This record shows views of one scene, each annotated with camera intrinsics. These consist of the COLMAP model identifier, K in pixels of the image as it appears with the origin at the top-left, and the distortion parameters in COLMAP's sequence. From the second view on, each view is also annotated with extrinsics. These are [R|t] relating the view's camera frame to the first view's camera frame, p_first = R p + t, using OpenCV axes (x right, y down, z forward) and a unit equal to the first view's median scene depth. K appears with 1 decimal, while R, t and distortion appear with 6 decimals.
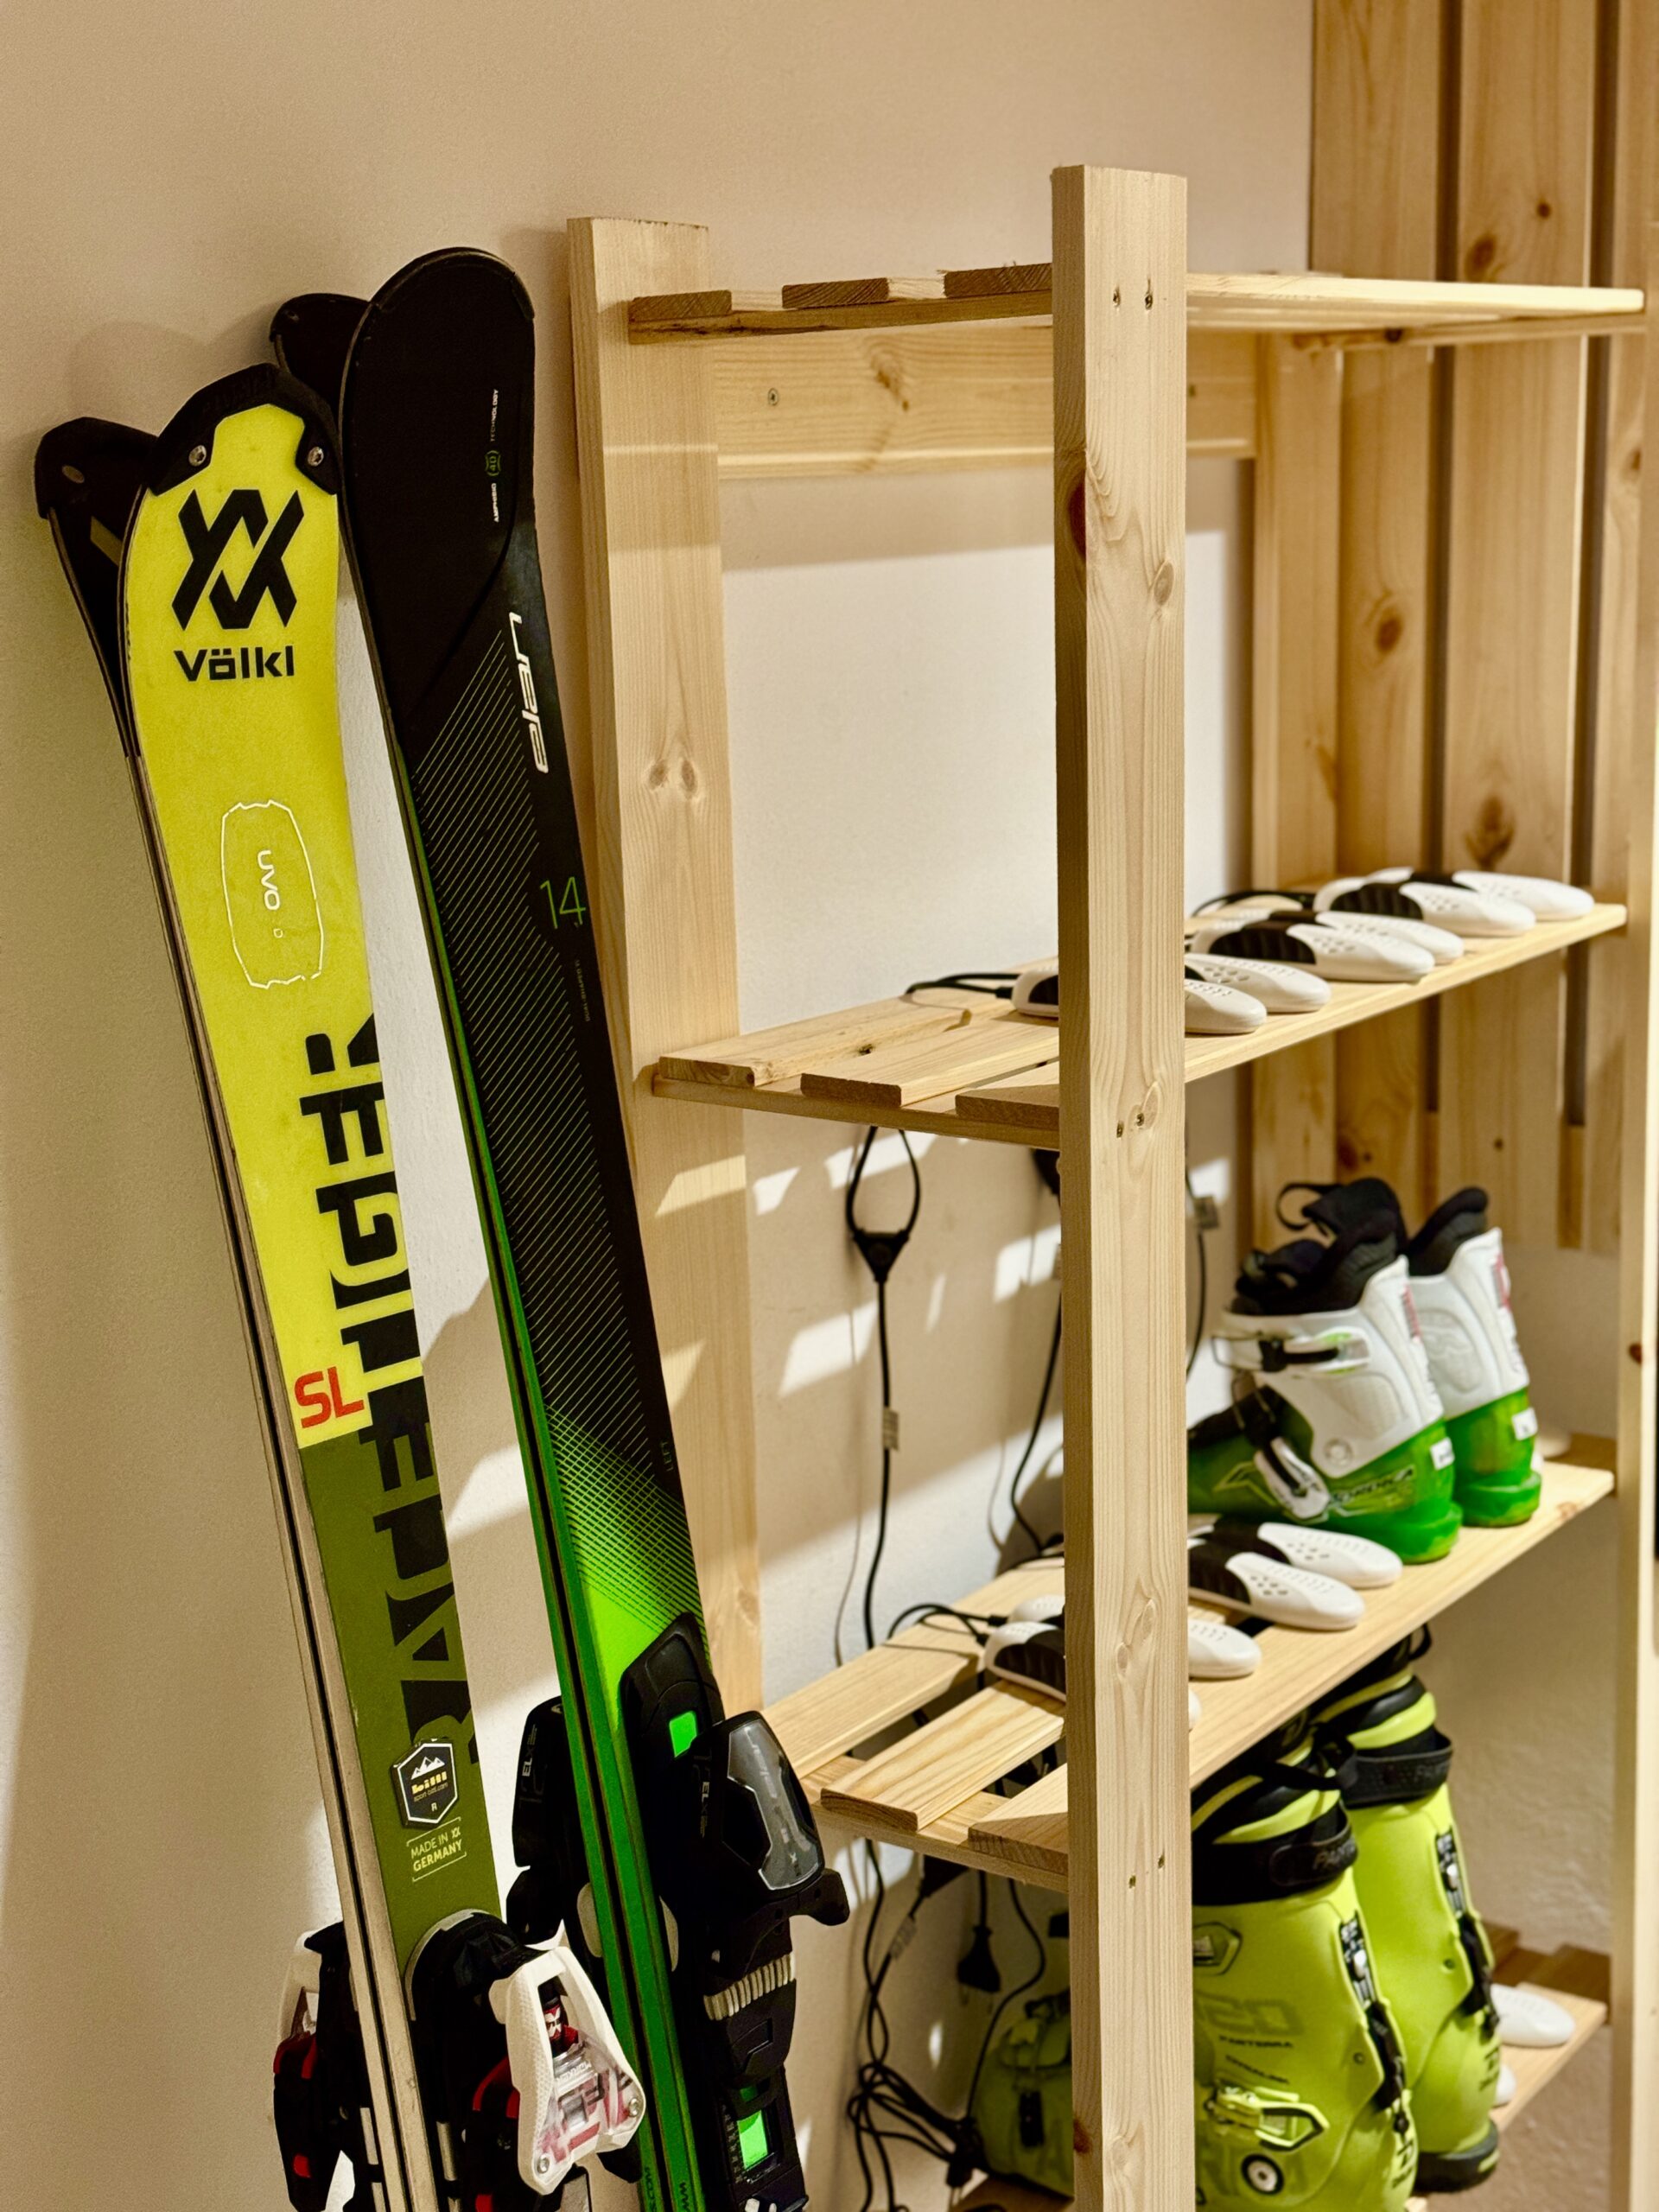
lens RADIAL K [[3105.7, 0, 831.0], [0, 3105.7, 1108.5], [0, 0, 1]] dist [0.122934, 0.000000]
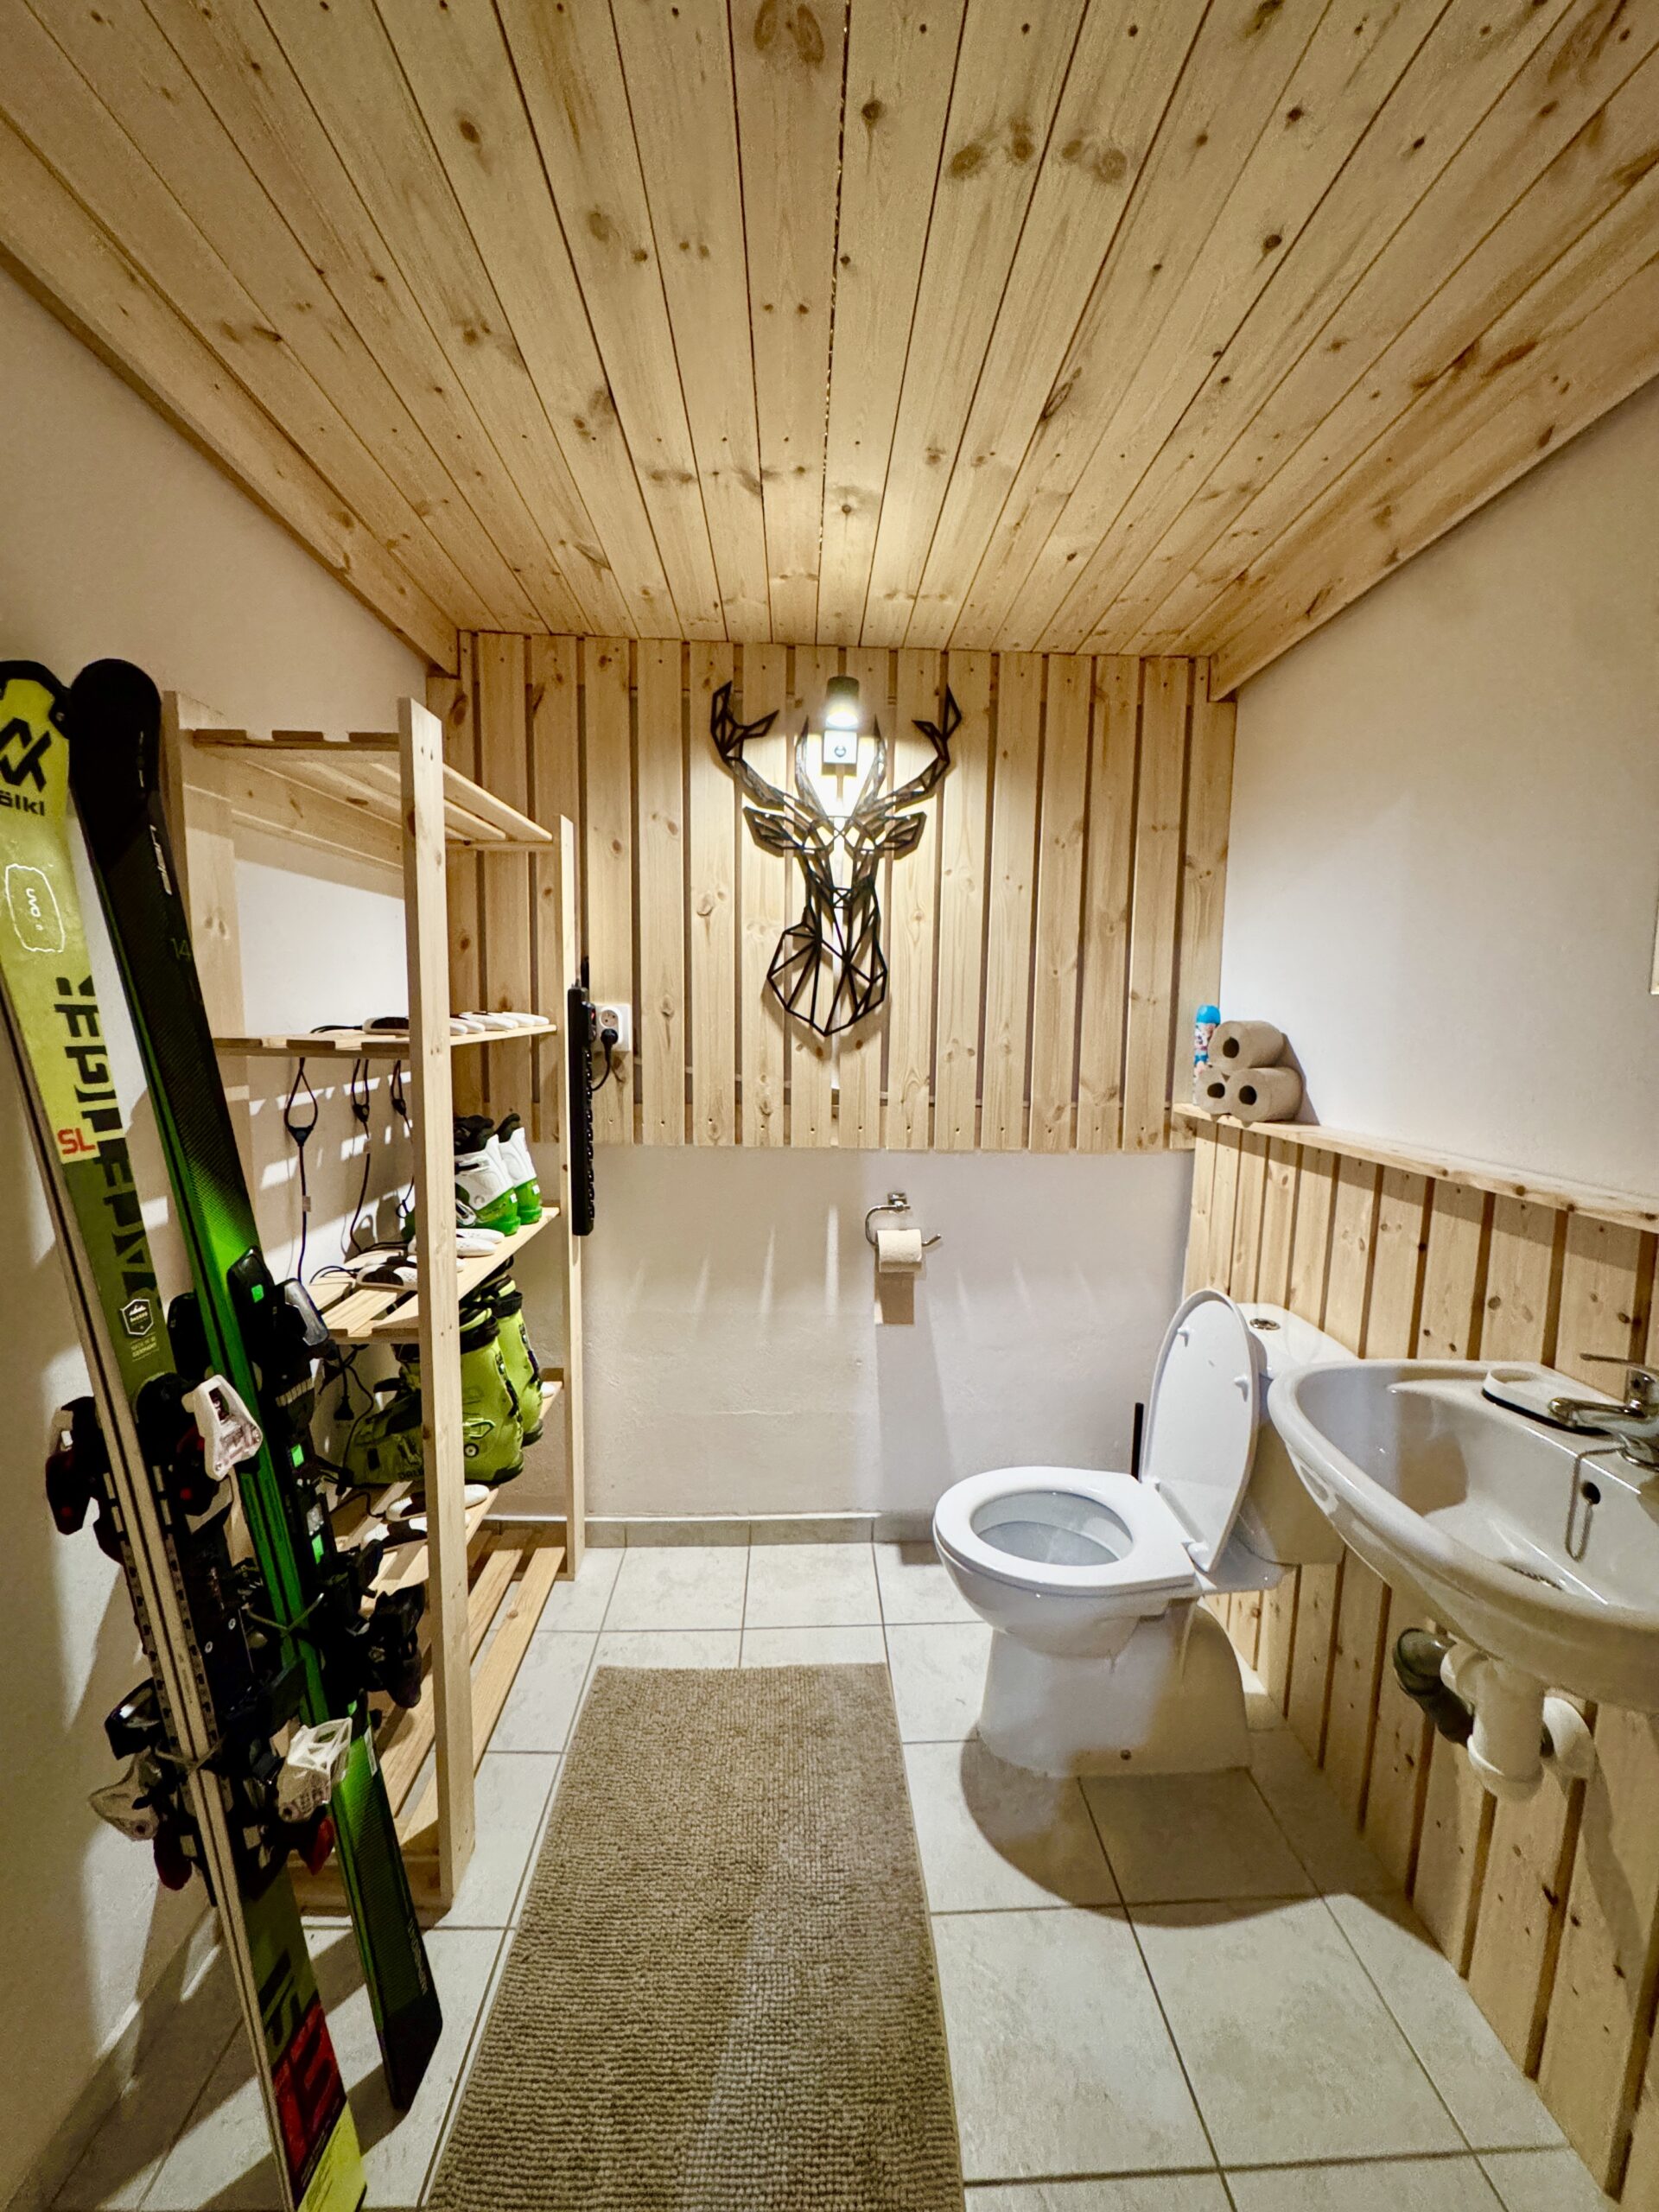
lens RADIAL K [[885.6, 0, 833.0], [0, 885.6, 1107.3], [0, 0, 1]] dist [-0.003610, -0.000188]
pose [[0.787404, -0.027680, 0.615816, -0.114813], [0.083994, 0.994492, -0.062697, 0.139317], [-0.610689, 0.101092, 0.785392, 0.184454]]
